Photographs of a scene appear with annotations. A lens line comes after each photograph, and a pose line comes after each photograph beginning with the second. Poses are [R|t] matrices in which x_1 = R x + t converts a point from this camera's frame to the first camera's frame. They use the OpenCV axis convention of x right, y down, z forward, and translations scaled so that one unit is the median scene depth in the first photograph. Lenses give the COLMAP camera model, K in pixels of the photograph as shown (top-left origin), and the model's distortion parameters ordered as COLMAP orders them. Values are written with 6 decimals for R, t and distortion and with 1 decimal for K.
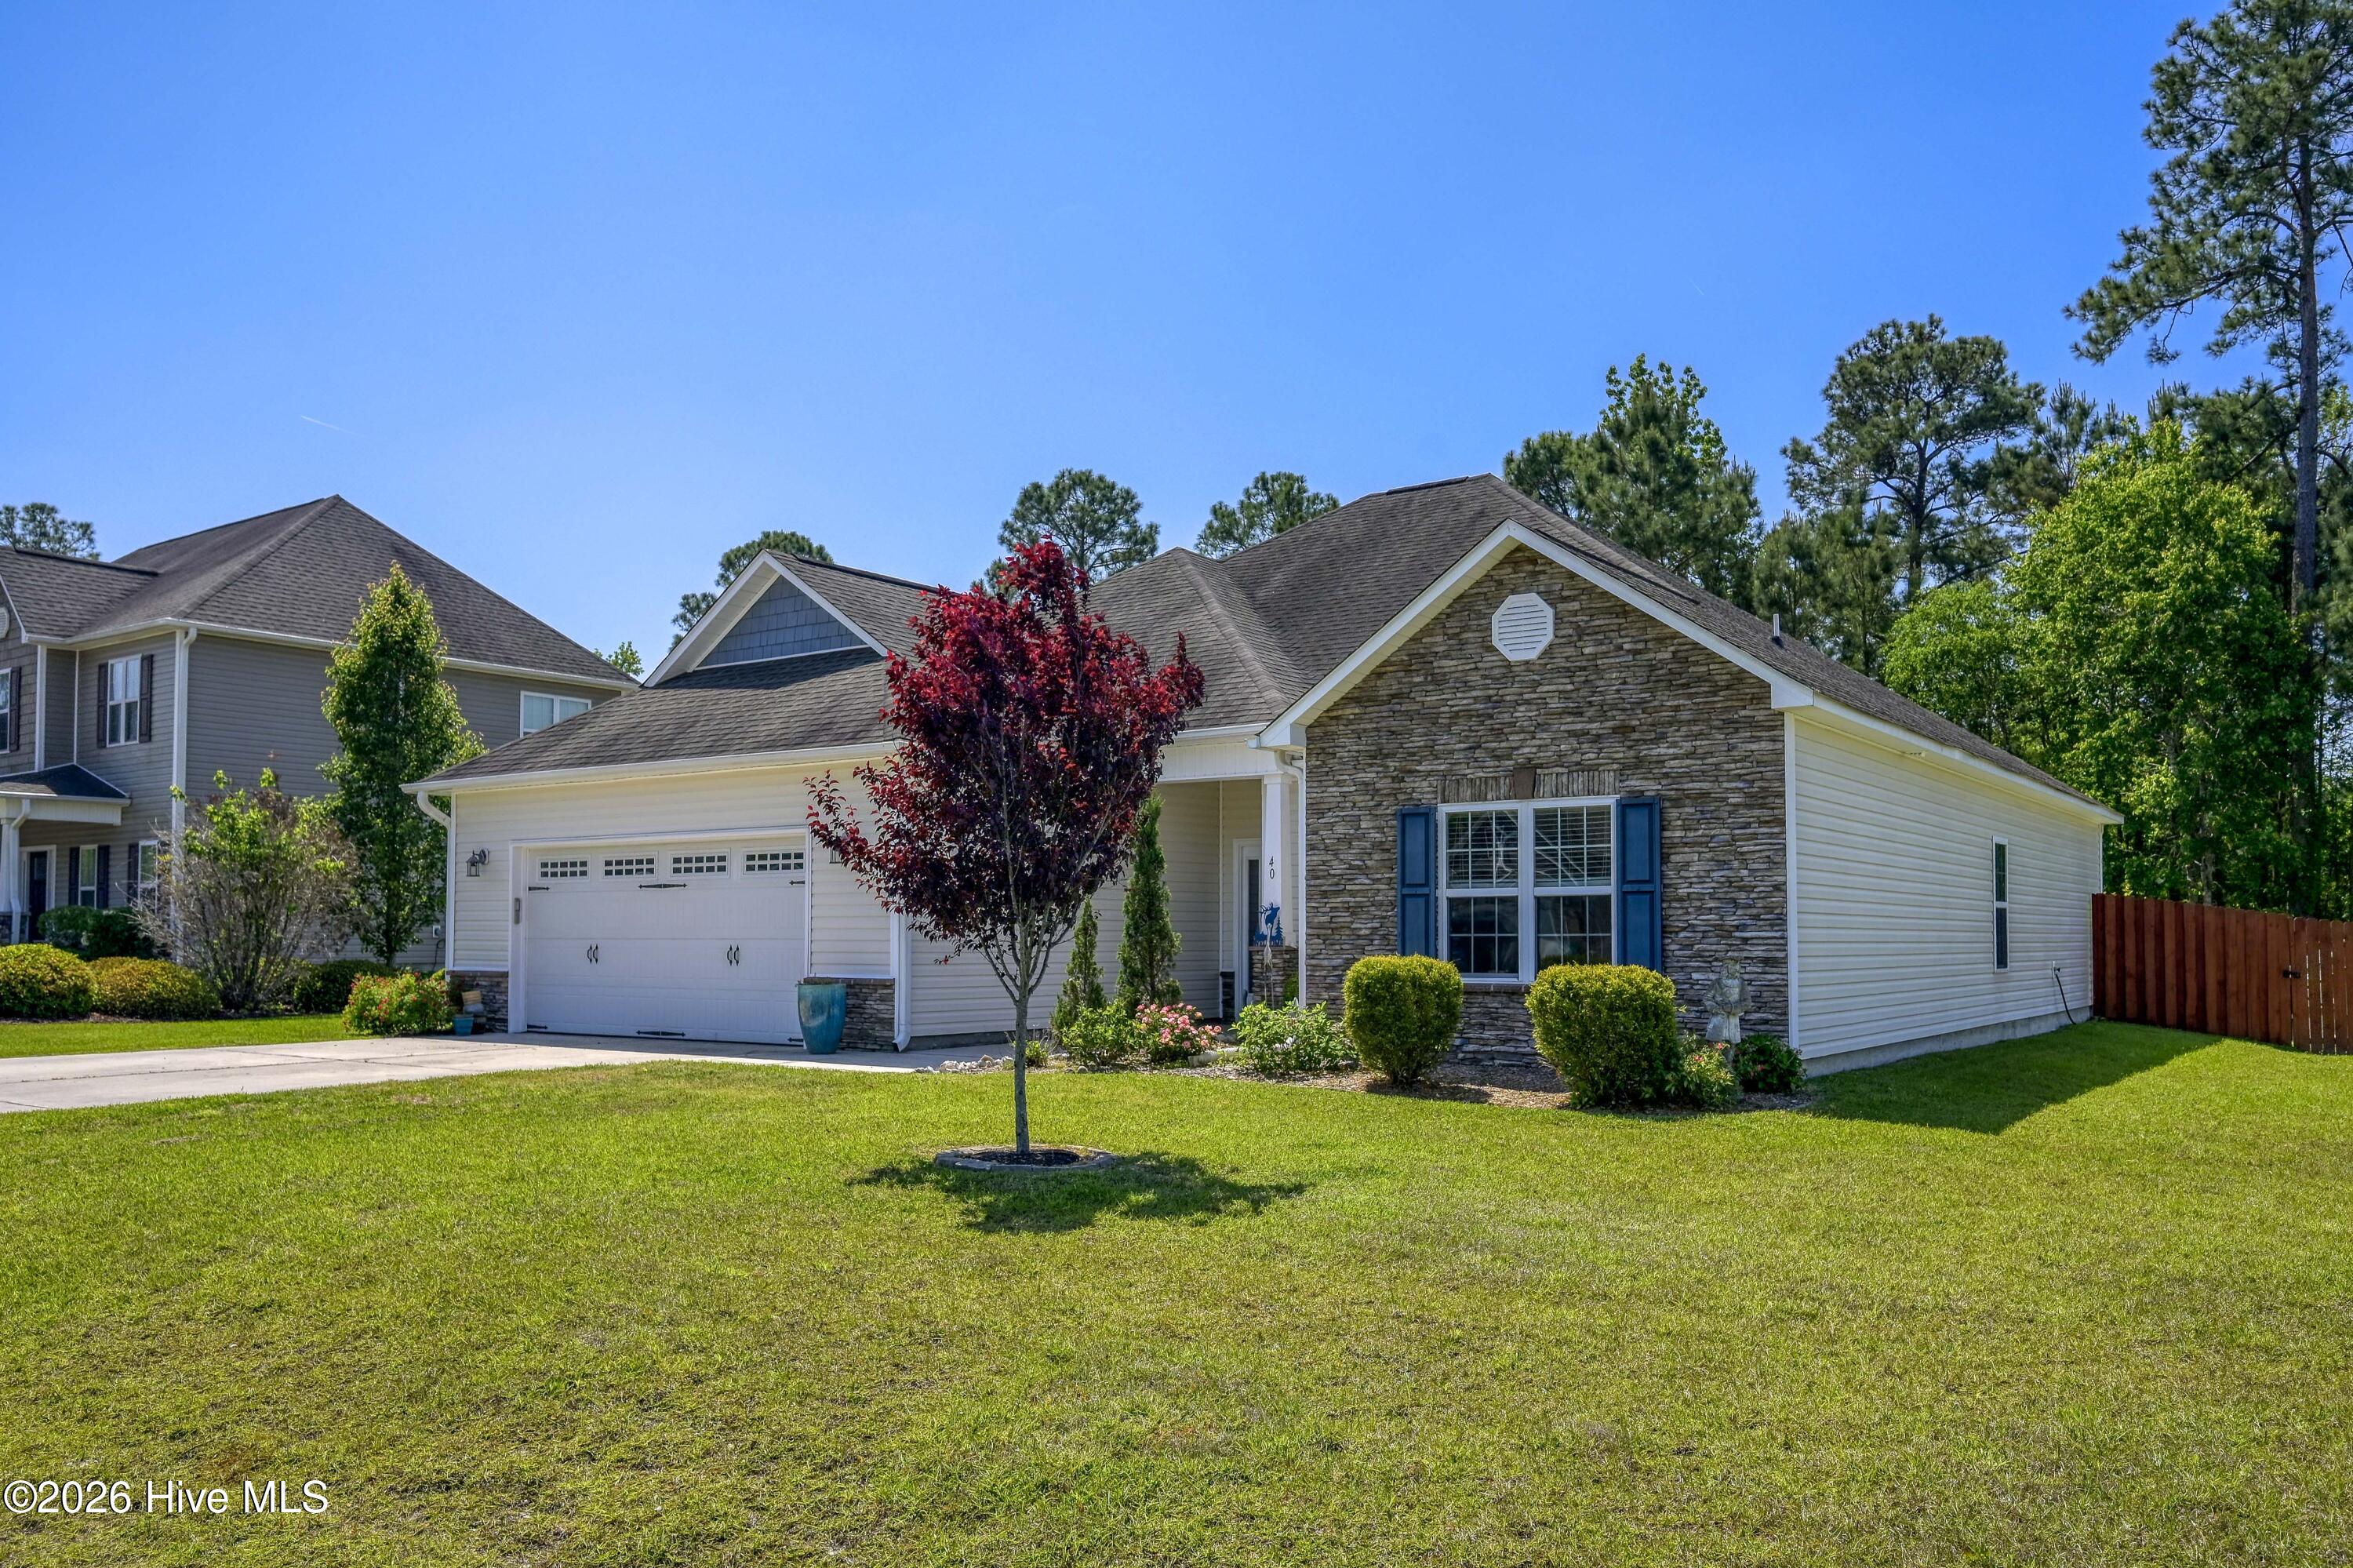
lens RADIAL K [[1747.1, 0, 1176.5], [0, 1747.1, 784.0], [0, 0, 1]] dist [-0.005089, -0.000220]
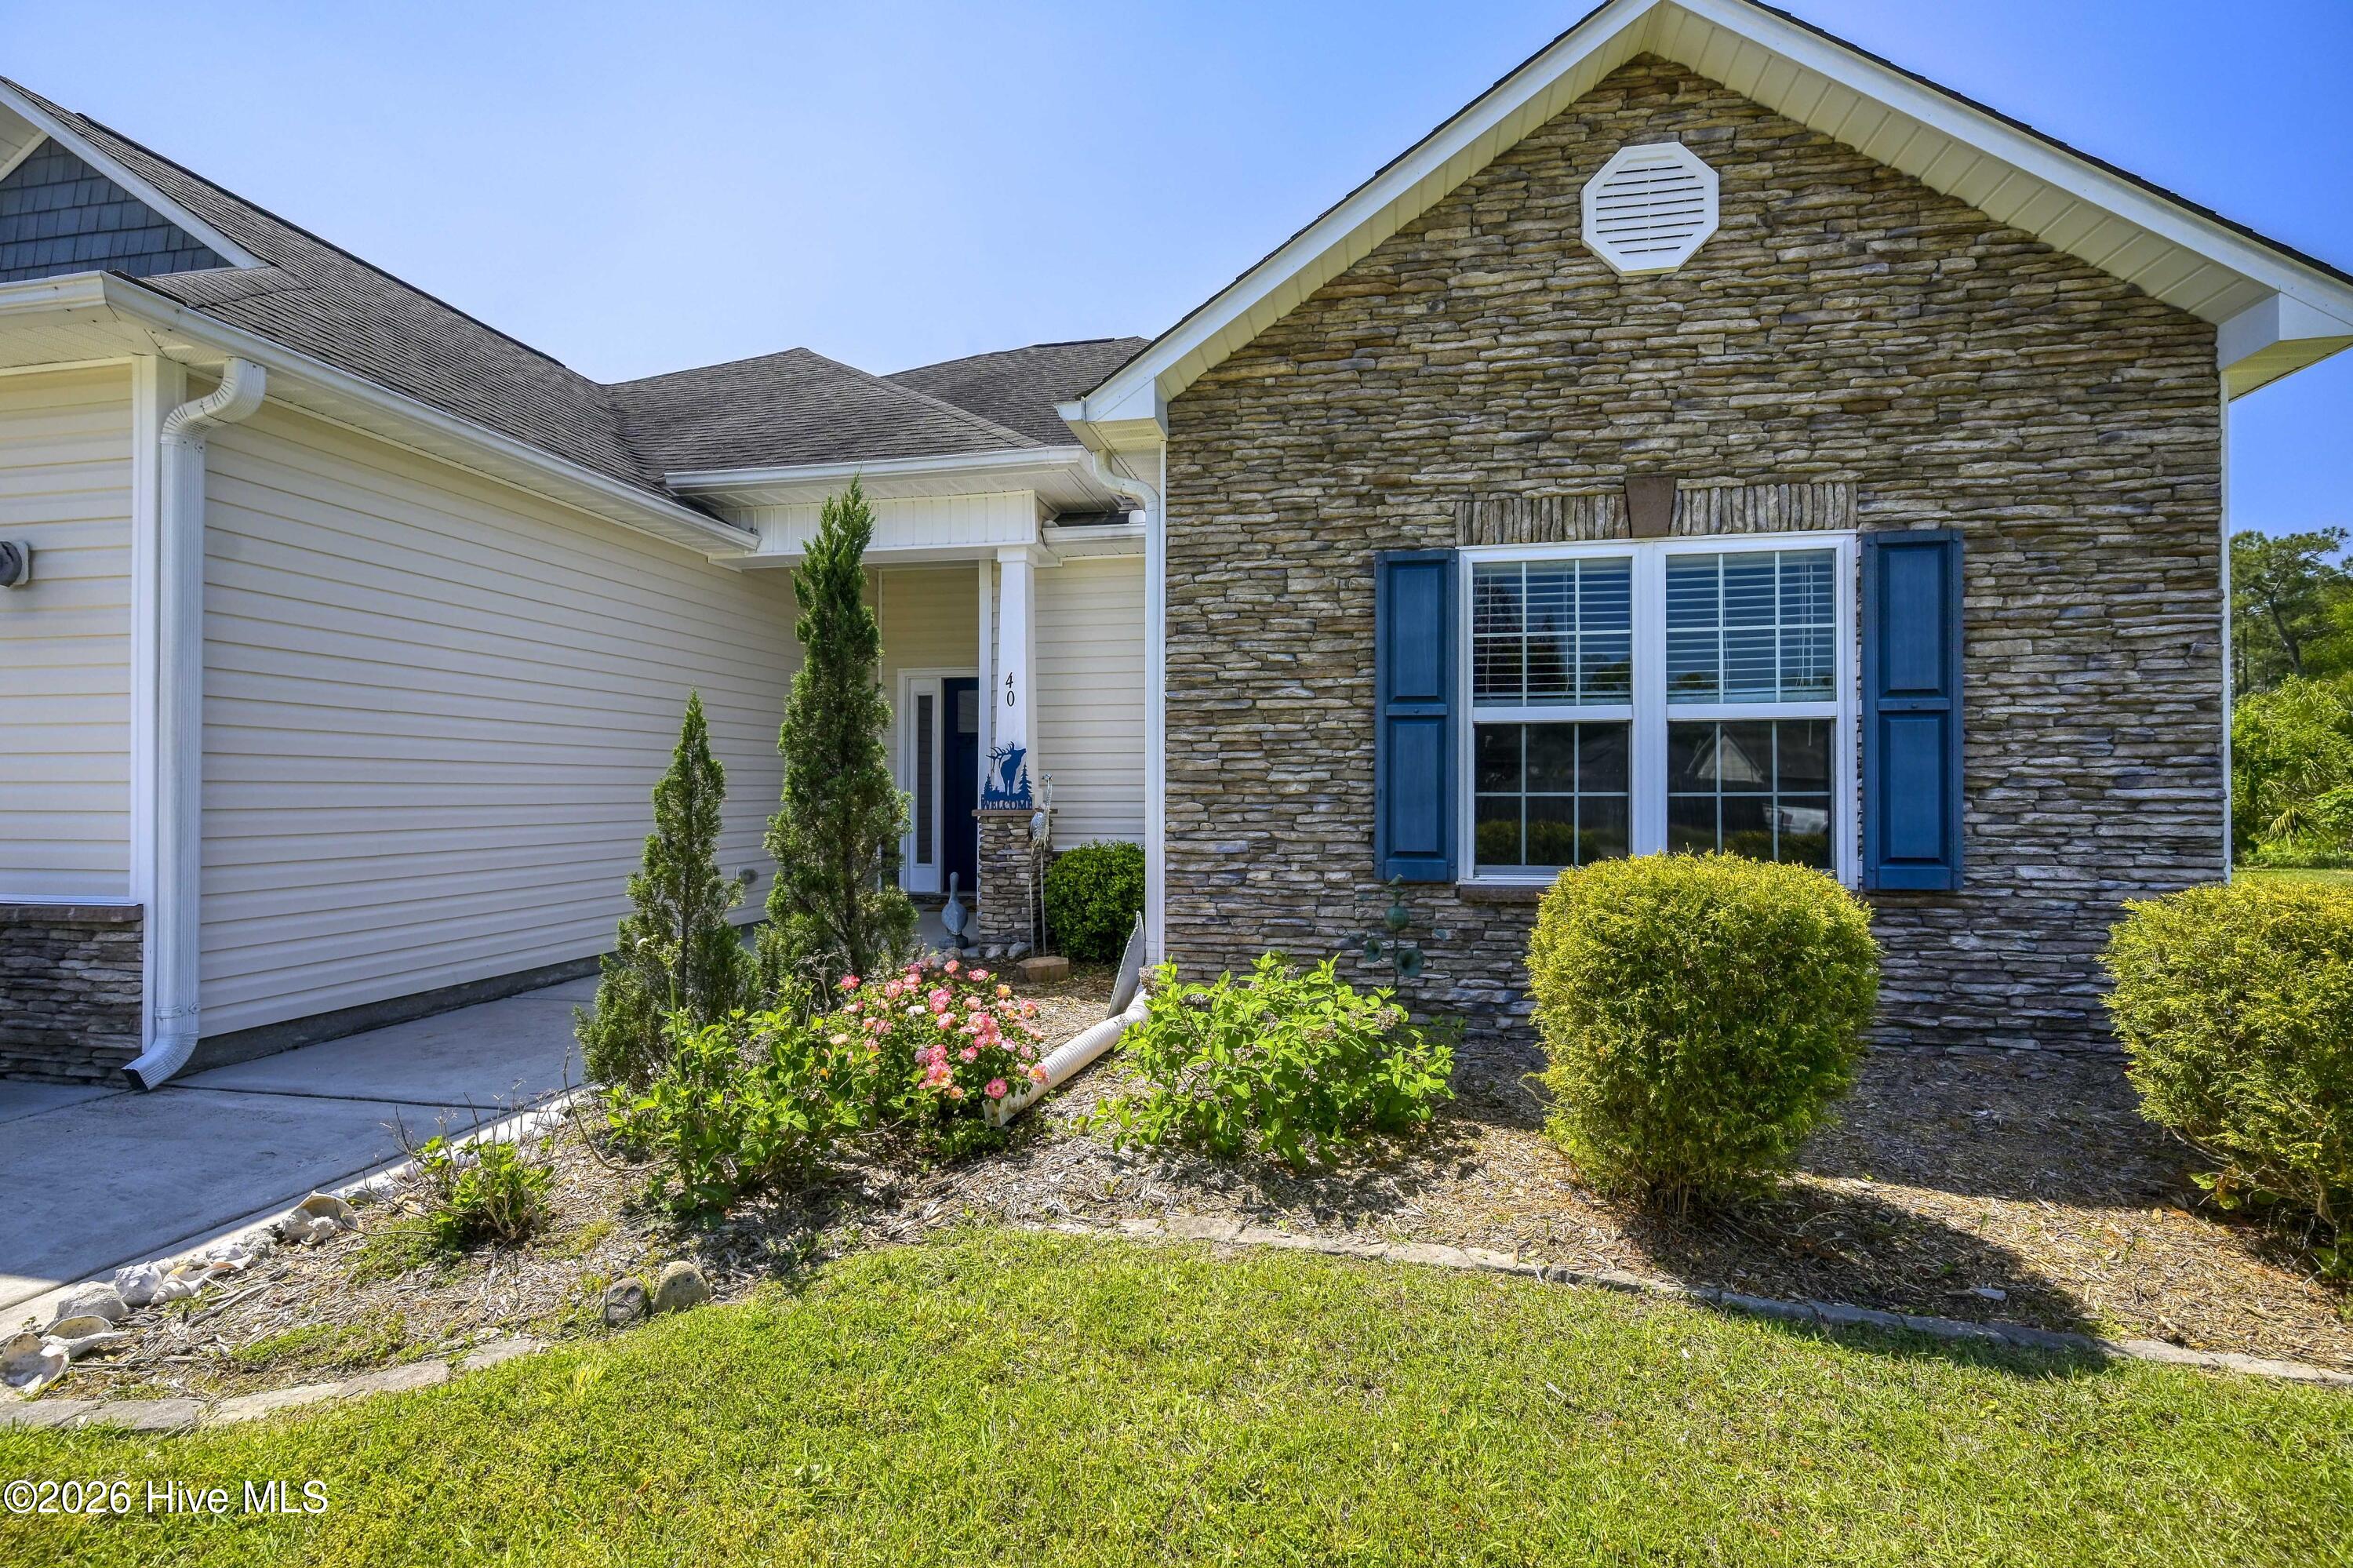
lens RADIAL K [[973.3, 0, 1238.9], [0, 973.3, 766.2], [0, 0, 1]] dist [0.000127, 0.000000]
pose [[0.889810, 0.006616, 0.456284, -0.043613], [-0.037256, 0.997610, 0.058189, 0.064824], [-0.454808, -0.068776, 0.887930, 0.788225]]
